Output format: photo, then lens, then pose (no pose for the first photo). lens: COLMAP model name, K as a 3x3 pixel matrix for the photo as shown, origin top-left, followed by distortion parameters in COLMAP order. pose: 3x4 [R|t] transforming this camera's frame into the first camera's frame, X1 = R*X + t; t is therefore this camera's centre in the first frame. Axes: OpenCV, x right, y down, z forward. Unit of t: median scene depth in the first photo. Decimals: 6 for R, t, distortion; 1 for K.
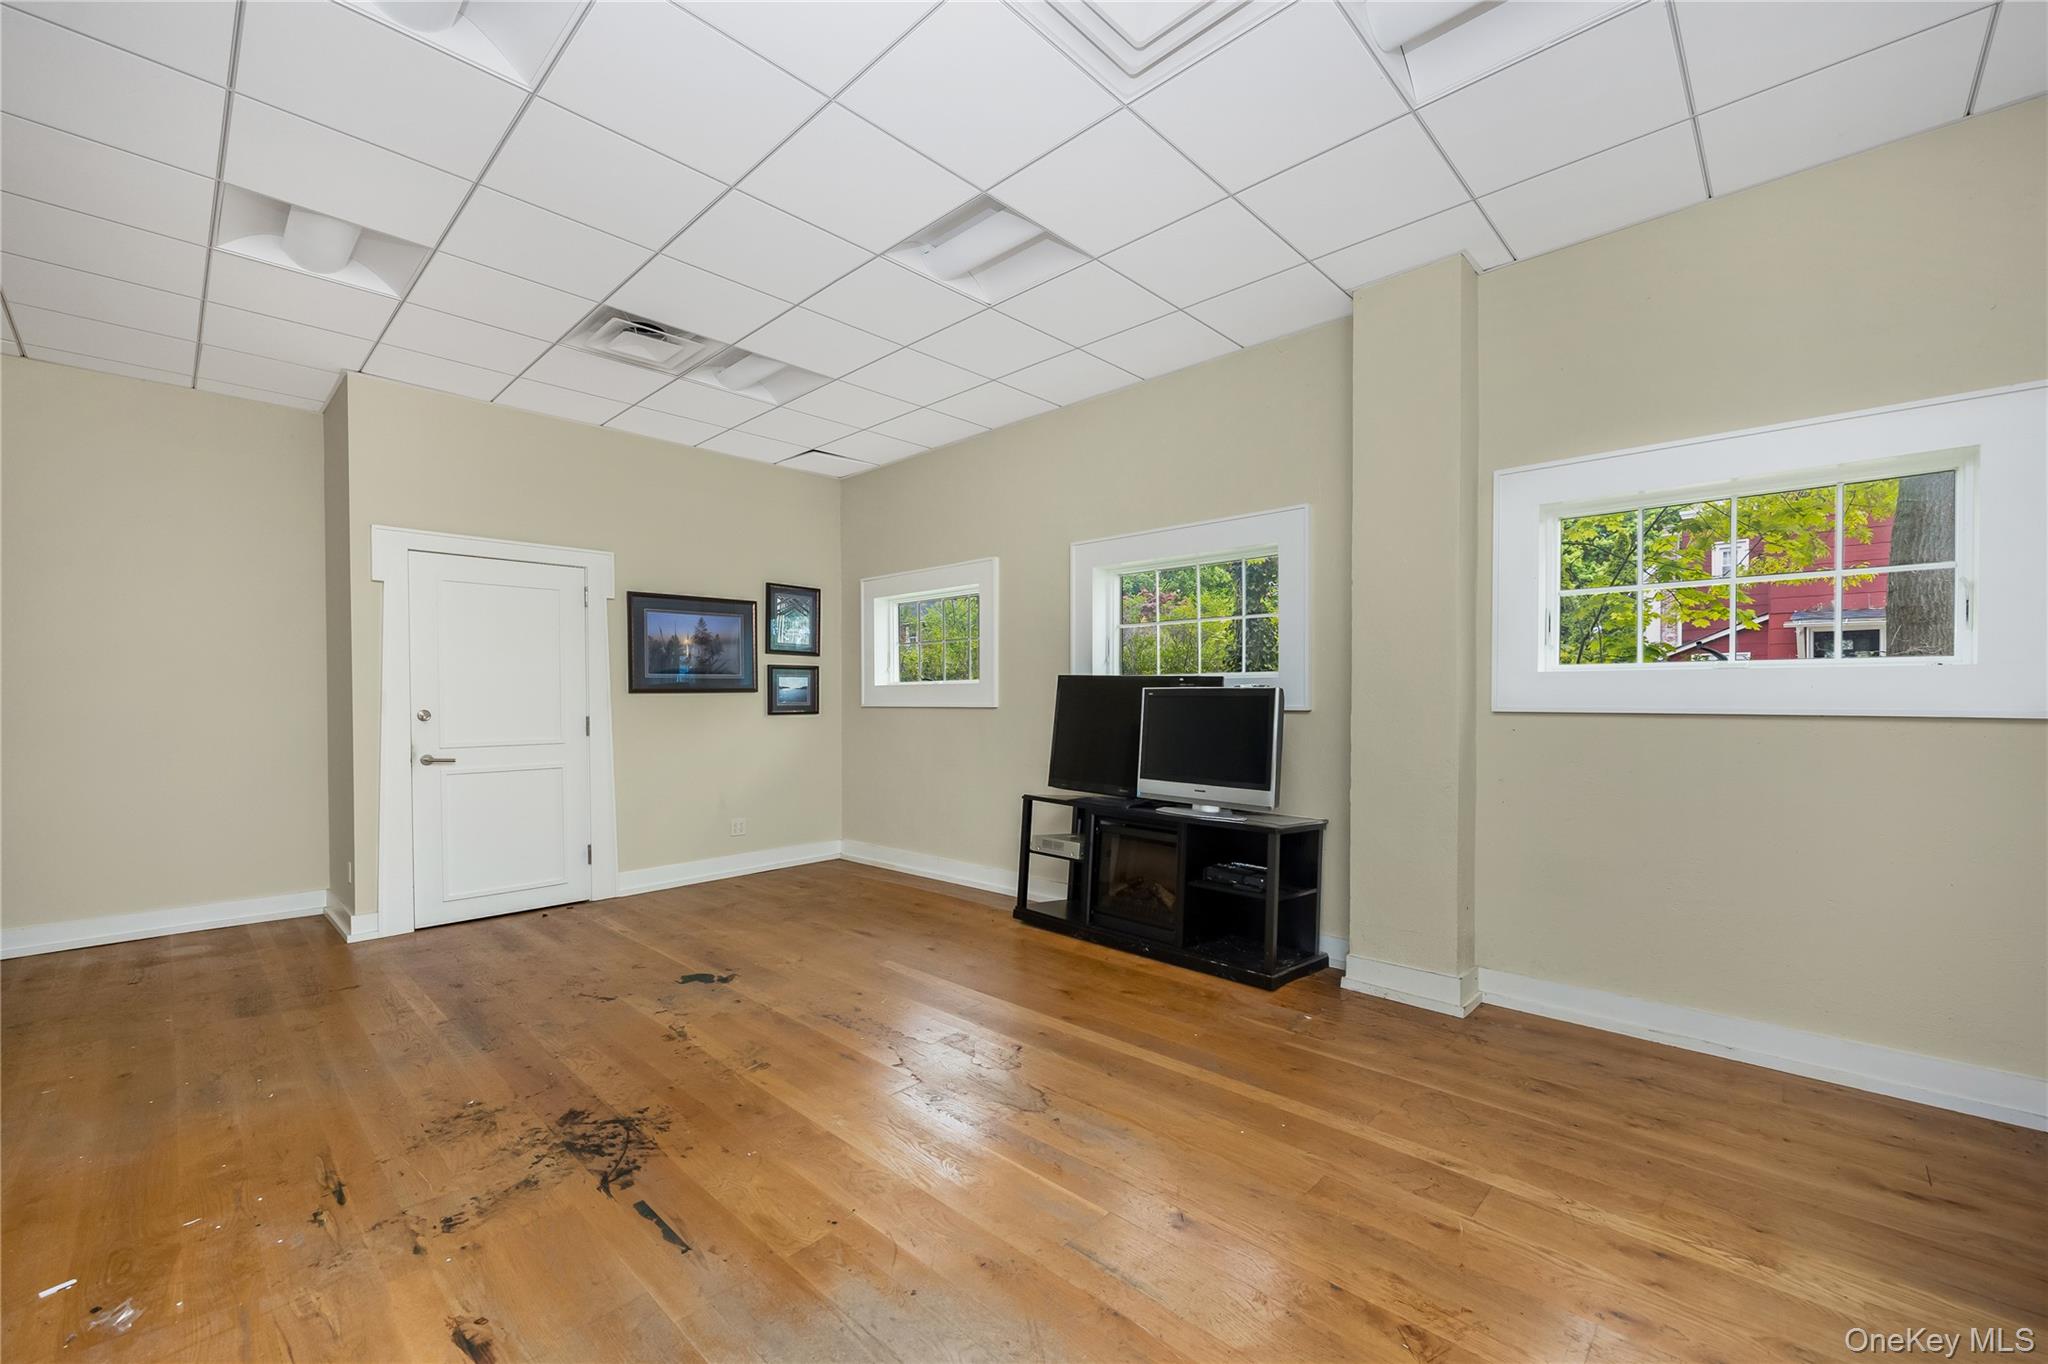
lens RADIAL K [[840.2, 0, 1033.4], [0, 840.2, 693.9], [0, 0, 1]] dist [-0.009369, -0.001099]
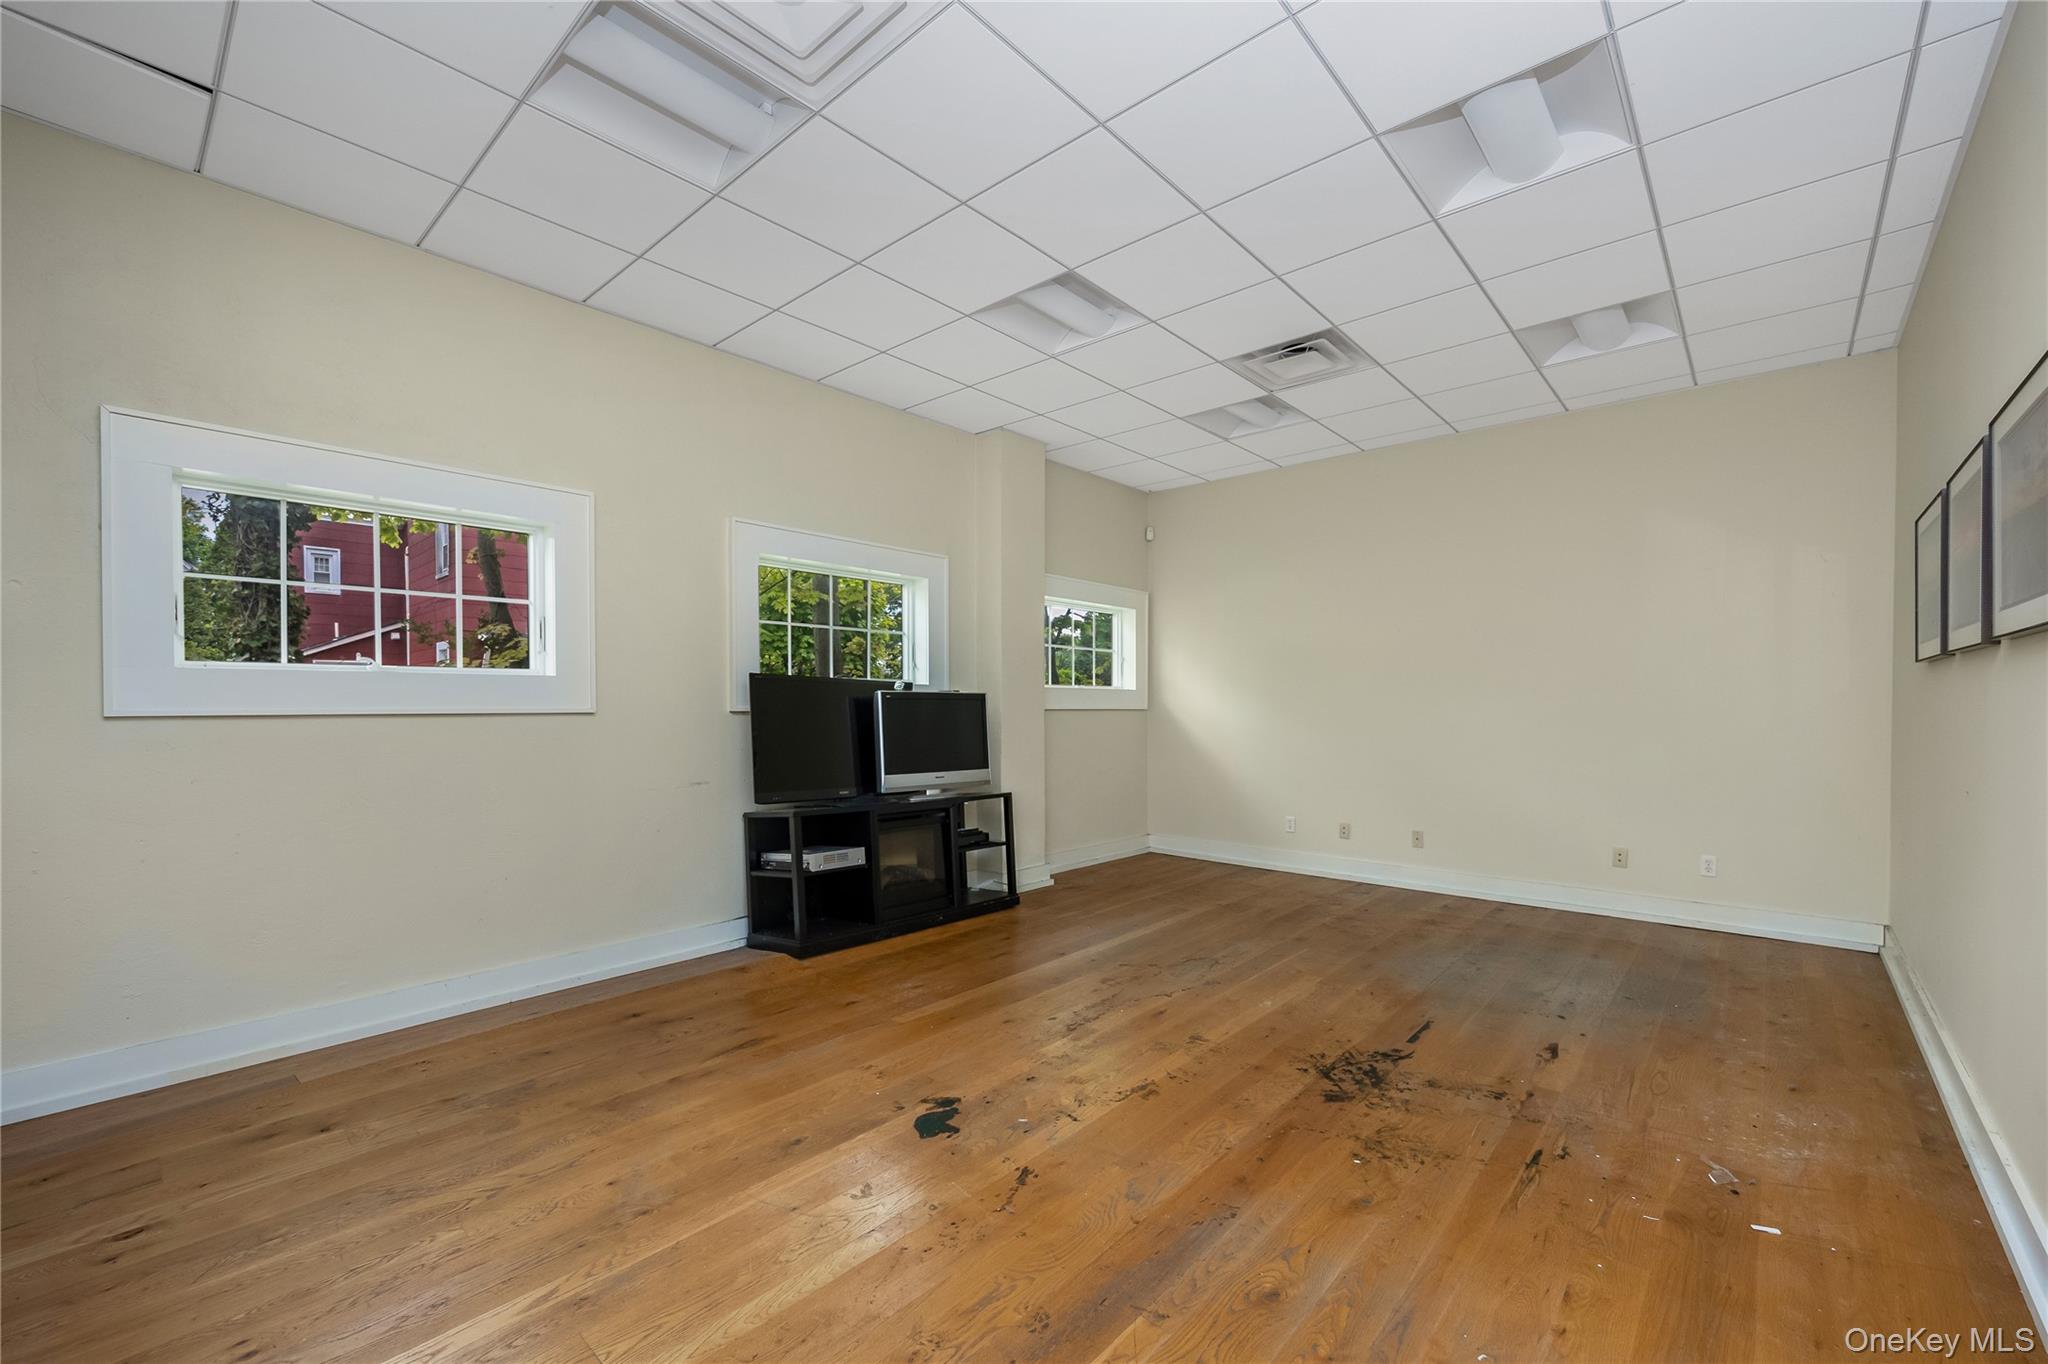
lens RADIAL K [[840.2, 0, 1032.3], [0, 840.2, 700.6], [0, 0, 1]] dist [-0.009369, -0.001099]
pose [[-0.035065, 0.002742, 0.999381, -1.283042], [-0.005151, 0.999982, -0.002924, 0.010816], [-0.999372, -0.005251, -0.035050, 1.146565]]
